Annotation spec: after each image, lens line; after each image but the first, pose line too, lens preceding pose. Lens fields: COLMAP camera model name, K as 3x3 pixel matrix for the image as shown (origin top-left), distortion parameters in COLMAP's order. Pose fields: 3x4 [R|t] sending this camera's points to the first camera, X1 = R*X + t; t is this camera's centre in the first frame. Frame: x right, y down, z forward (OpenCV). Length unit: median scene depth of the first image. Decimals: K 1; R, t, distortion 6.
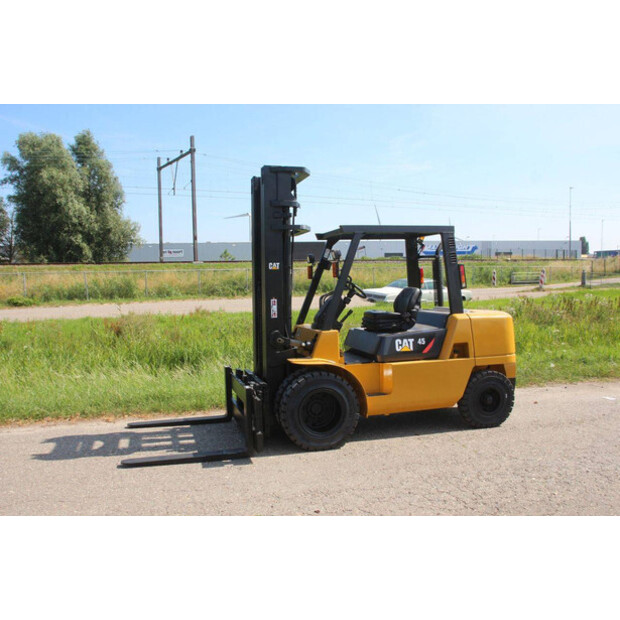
lens RADIAL K [[577.7, 0, 322.0], [0, 577.7, 313.6], [0, 0, 1]] dist [-0.071764, 0.000000]
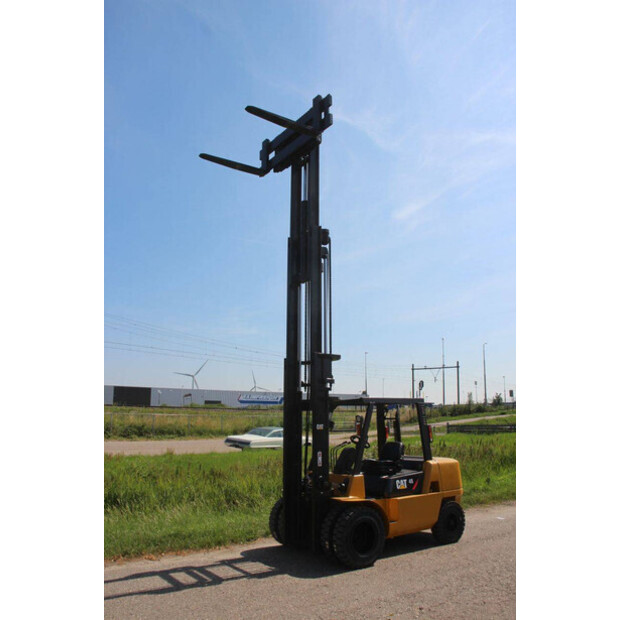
lens RADIAL K [[514.6, 0, 310.6], [0, 514.6, 301.5], [0, 0, 1]] dist [-0.157989, 0.123247]
pose [[0.944768, 0.090920, 0.314875, -0.473607], [0.004919, 0.956708, -0.291007, -0.014499], [-0.327702, 0.276484, 0.903420, -0.134604]]
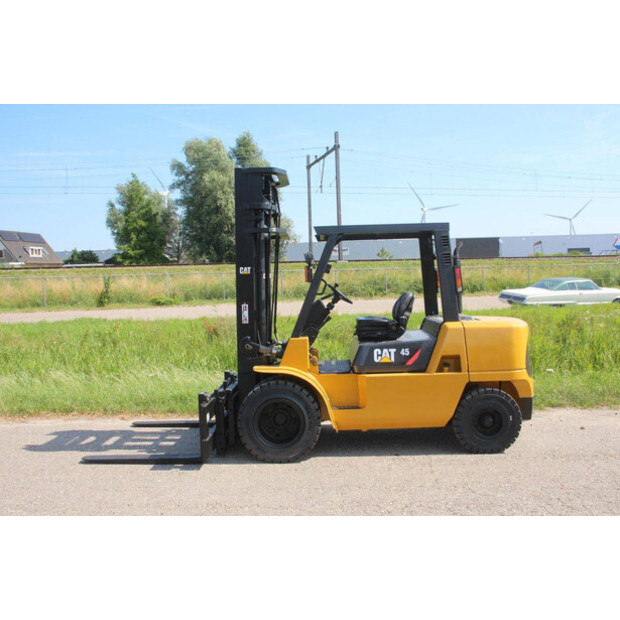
lens RADIAL K [[607.8, 0, 319.3], [0, 607.8, 311.4], [0, 0, 1]] dist [-0.066894, 0.000000]
pose [[0.955386, 0.010536, -0.295173, 0.321844], [-0.011725, 0.999929, -0.002256, -0.011537], [0.295128, 0.005616, 0.955441, 0.051130]]
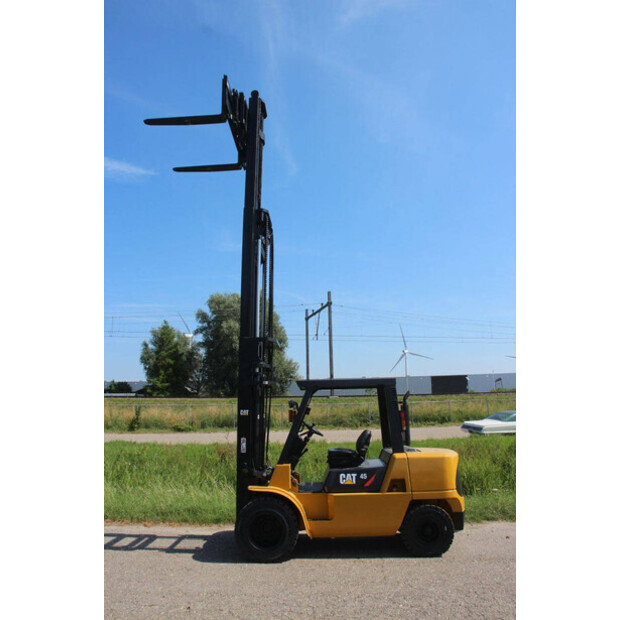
lens RADIAL K [[514.6, 0, 314.2], [0, 514.6, 305.8], [0, 0, 1]] dist [-0.157989, 0.123247]
pose [[0.953609, -0.055115, -0.295958, 0.400153], [-0.022565, 0.967247, -0.252832, -0.025524], [0.300200, 0.247781, 0.921132, -0.076509]]
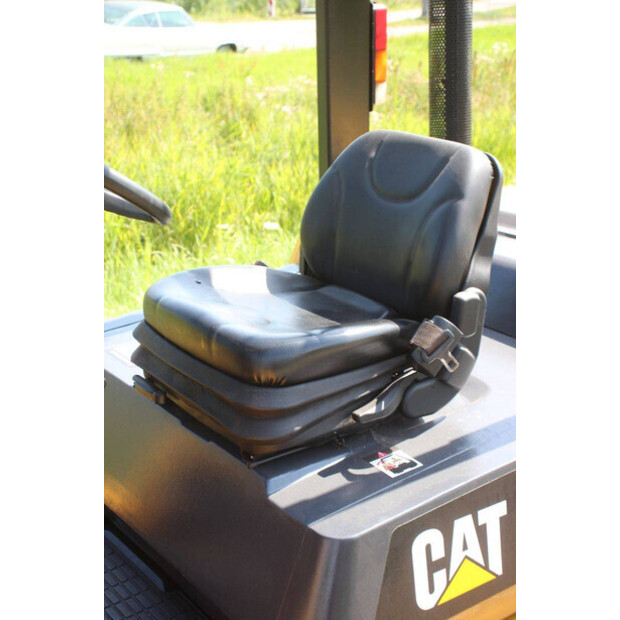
lens RADIAL K [[954.1, 0, 309.8], [0, 954.1, 314.7], [0, 0, 1]] dist [0.122698, 0.000000]
pose [[0.935352, -0.091330, 0.341723, 0.024576], [0.001034, 0.966793, 0.255557, -0.070897], [-0.353716, -0.238683, 0.904387, 0.786345]]
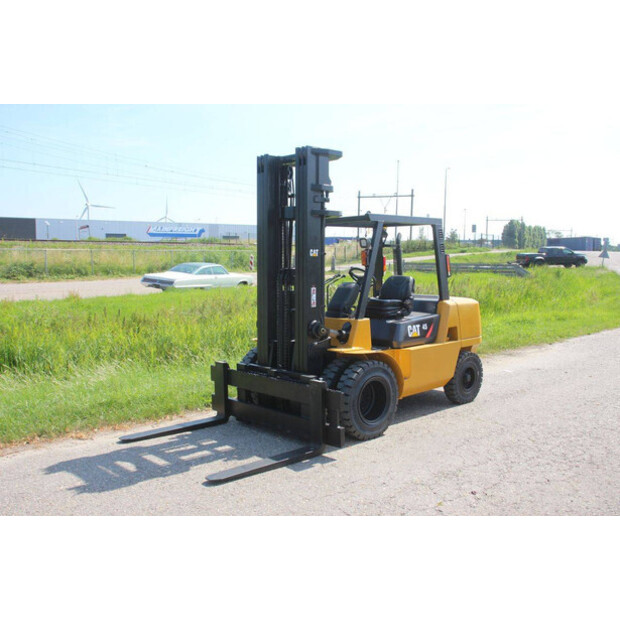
lens RADIAL K [[607.8, 0, 314.2], [0, 607.8, 308.9], [0, 0, 1]] dist [-0.066894, 0.000000]
pose [[0.893160, -0.019888, 0.449300, -0.503222], [0.012461, 0.999733, 0.019481, -0.008596], [-0.449567, -0.011801, 0.893169, 0.098101]]
